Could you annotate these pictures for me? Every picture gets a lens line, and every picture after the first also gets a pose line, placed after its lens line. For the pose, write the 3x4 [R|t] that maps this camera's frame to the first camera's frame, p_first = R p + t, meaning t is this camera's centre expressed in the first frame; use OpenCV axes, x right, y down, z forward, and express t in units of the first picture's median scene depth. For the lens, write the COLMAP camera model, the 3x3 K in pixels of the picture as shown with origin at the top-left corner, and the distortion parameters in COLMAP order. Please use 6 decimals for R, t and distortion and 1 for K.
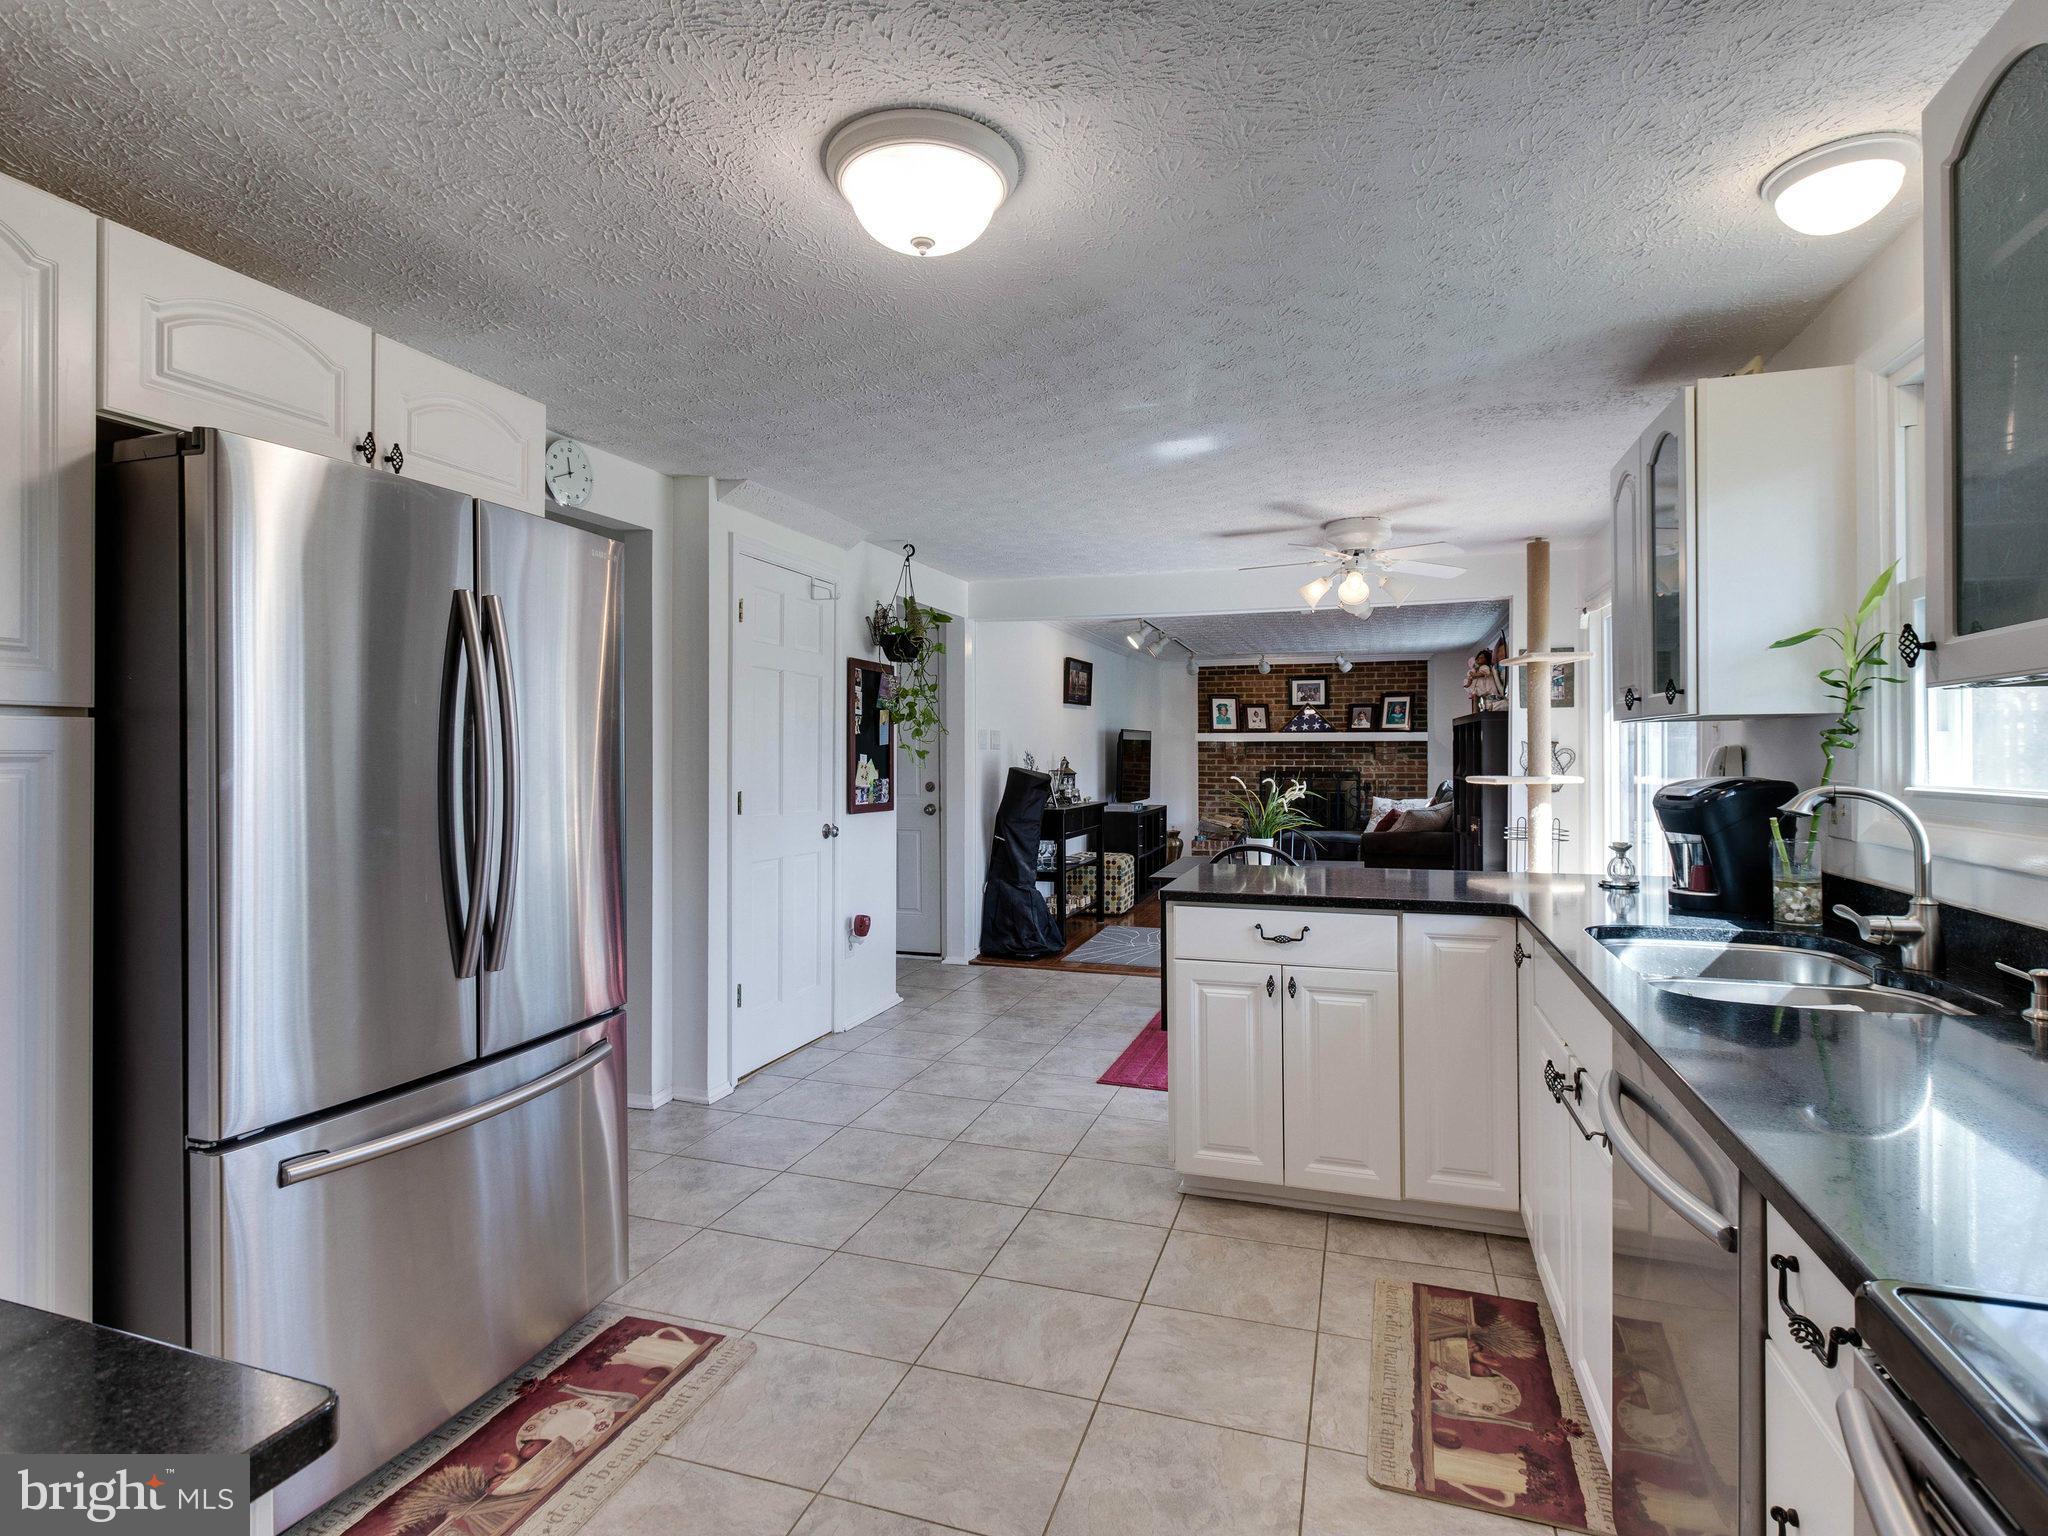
lens RADIAL K [[1052.2, 0, 1009.5], [0, 1052.2, 748.0], [0, 0, 1]] dist [-0.002552, -0.001044]
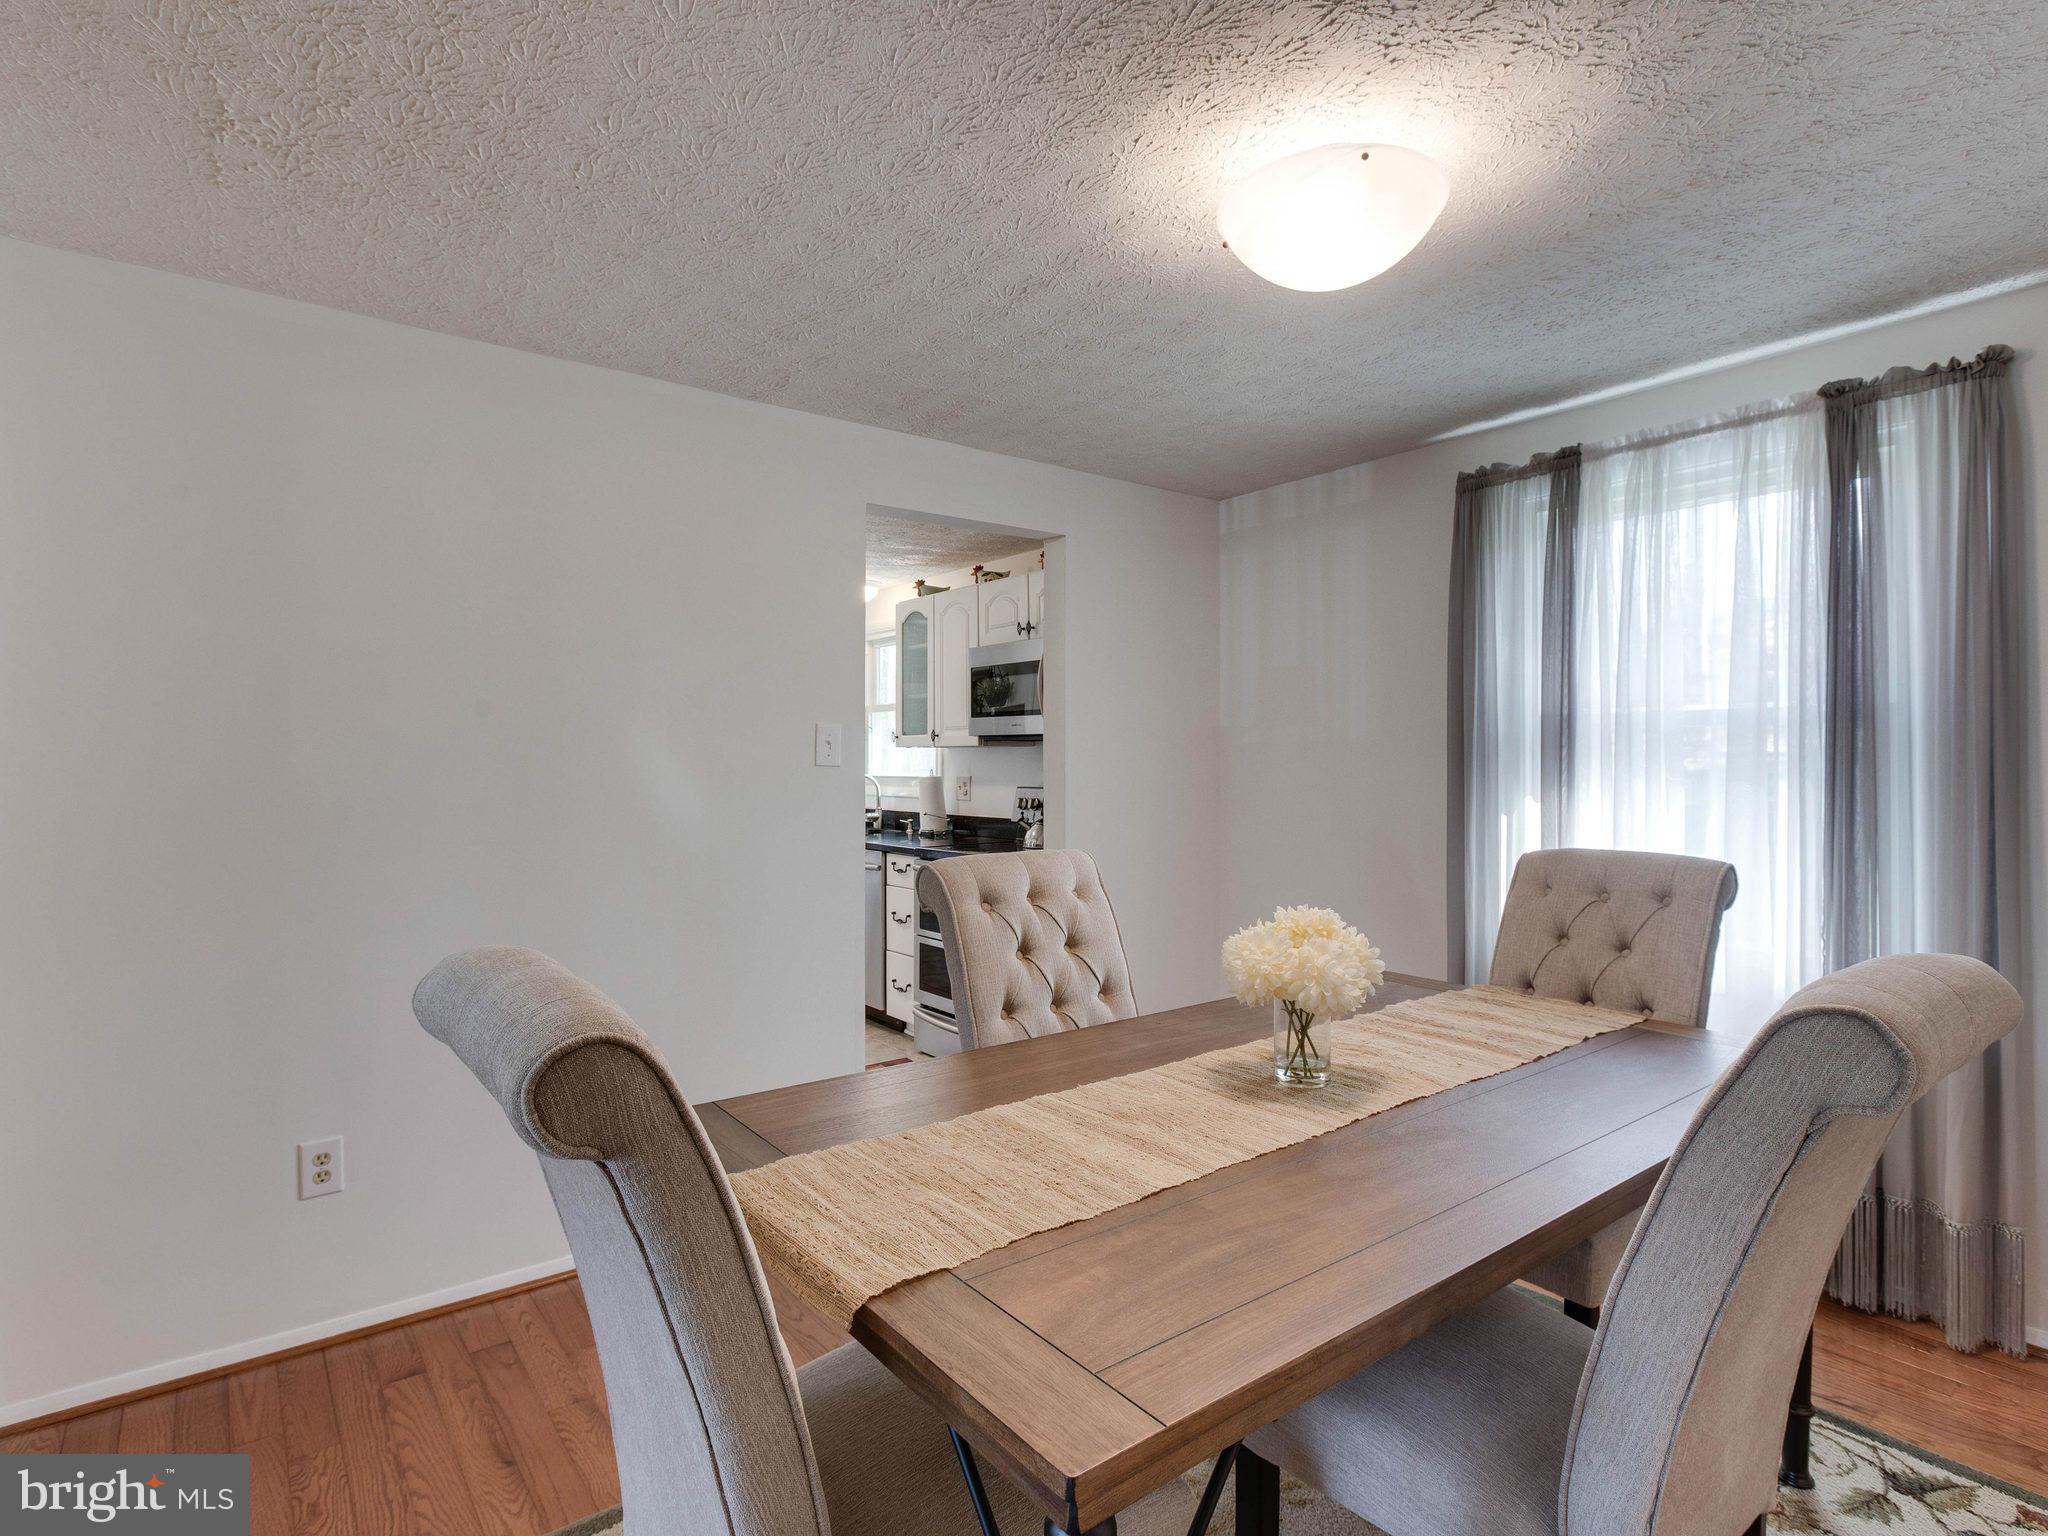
lens RADIAL K [[1052.2, 0, 1009.5], [0, 1052.2, 748.0], [0, 0, 1]] dist [-0.002552, -0.001044]
pose [[0.563642, 0.018885, 0.825803, -1.025516], [-0.013500, 0.999816, -0.013650, -0.003156], [-0.825909, -0.003454, 0.563793, -0.758223]]
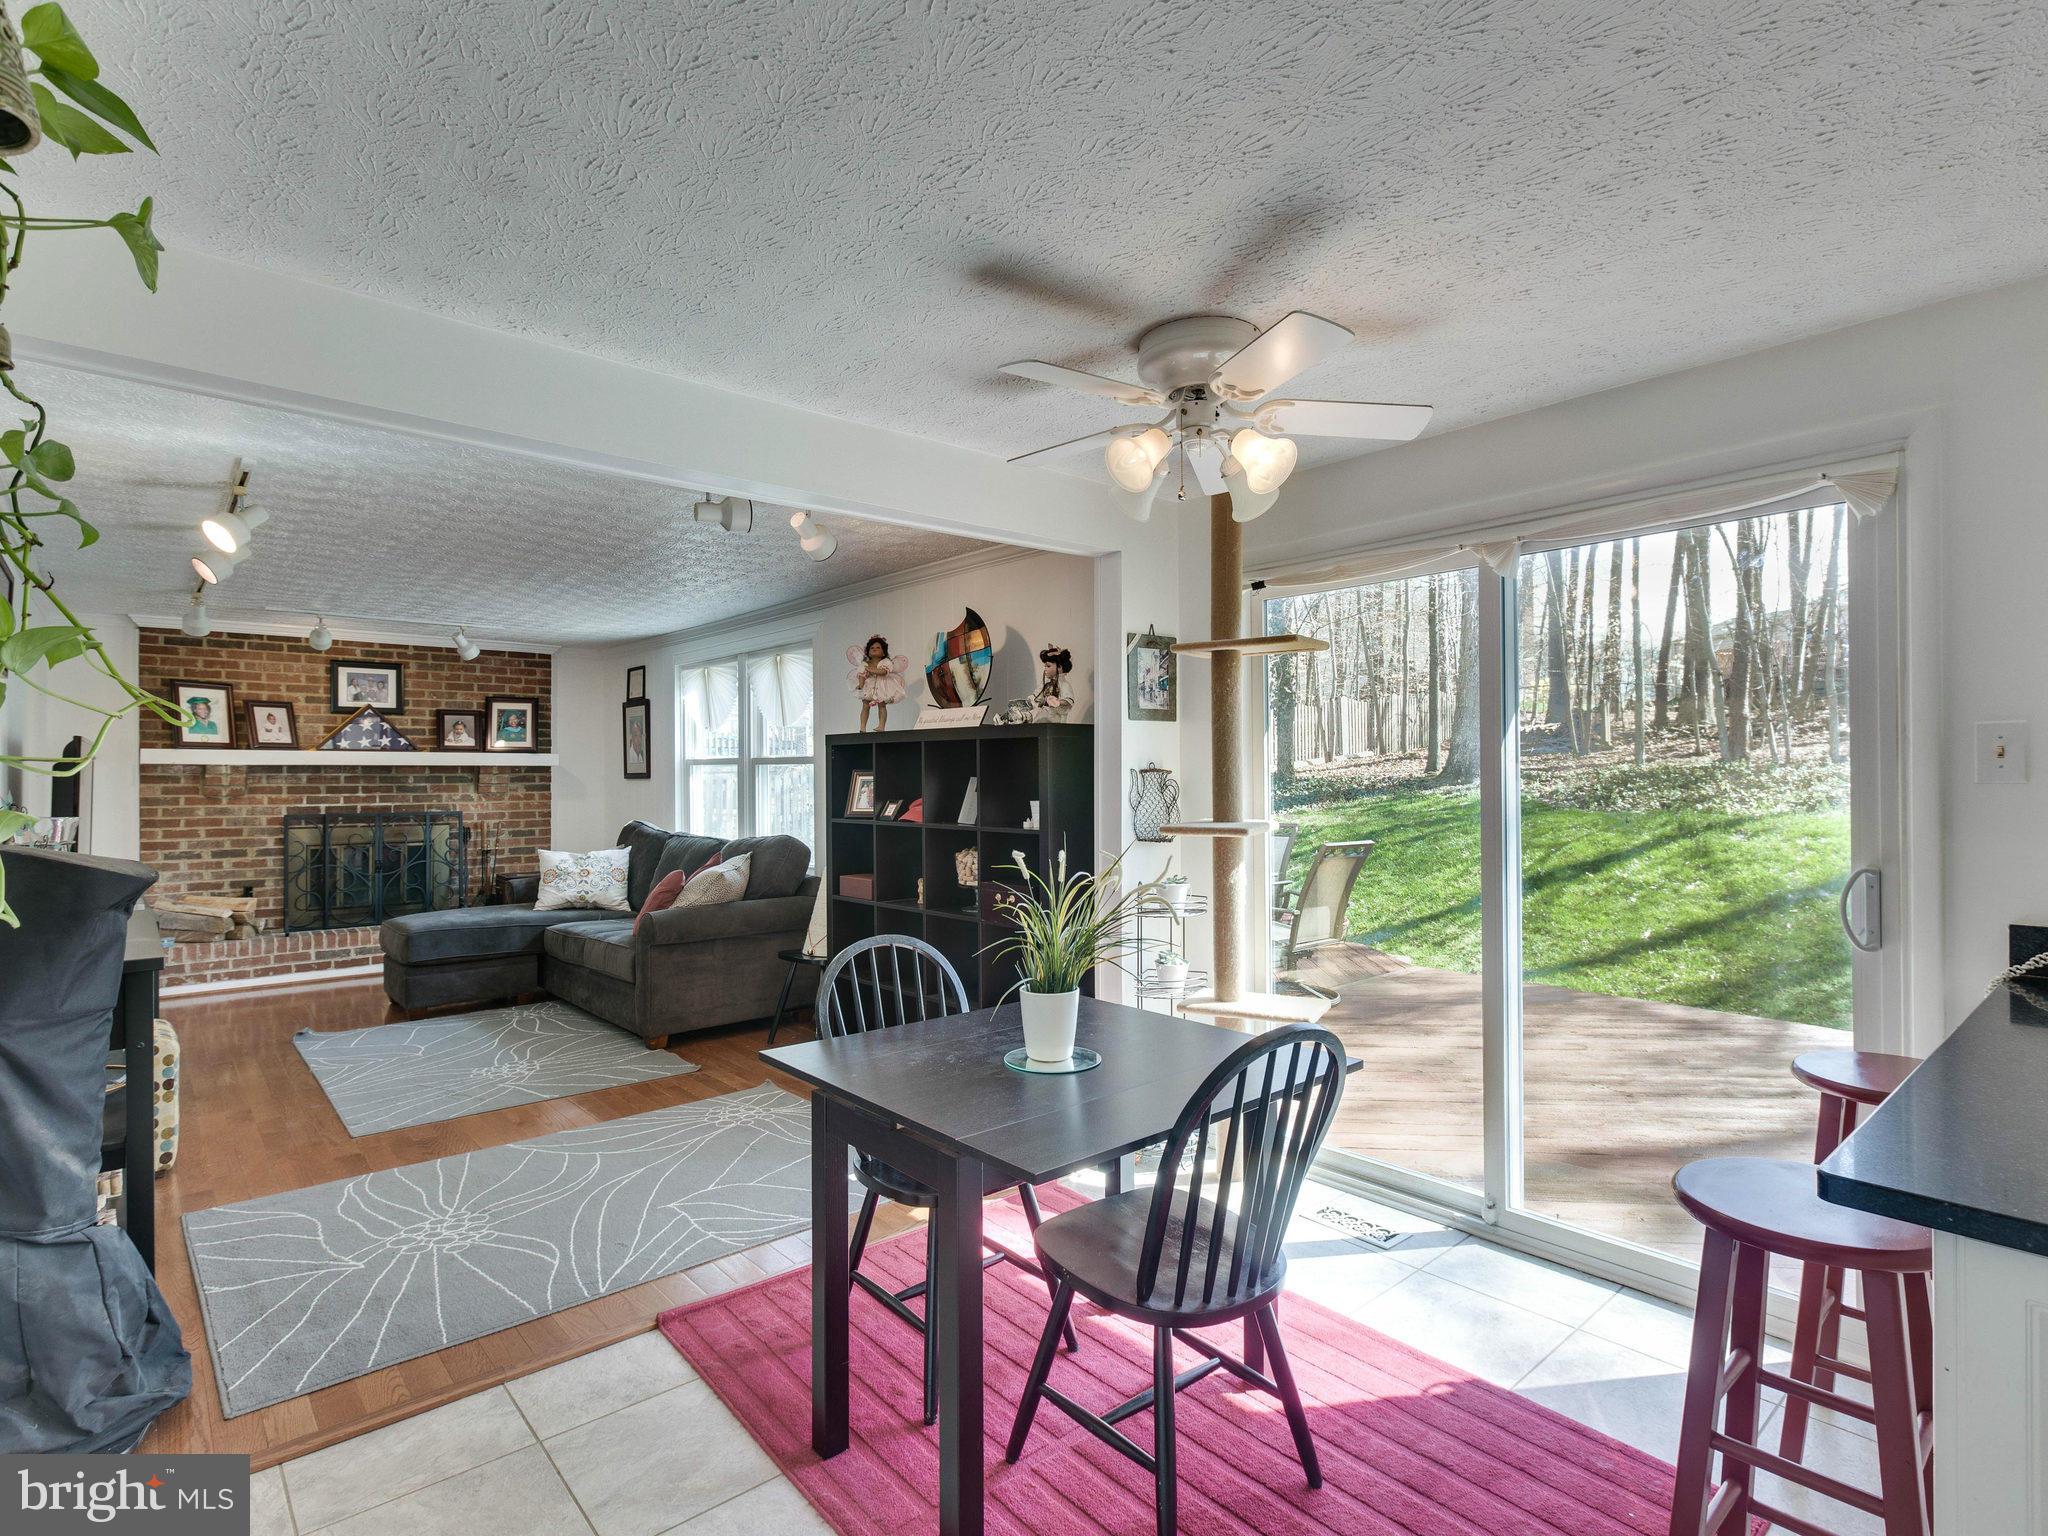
lens RADIAL K [[1065.9, 0, 1068.7], [0, 1065.9, 772.8], [0, 0, 1]] dist [0.000706, -0.000042]
pose [[0.501026, 0.001377, 0.865431, -0.238444], [-0.000657, 0.999999, -0.001211, -0.005426], [-0.865432, 0.000039, 0.501026, 1.296248]]
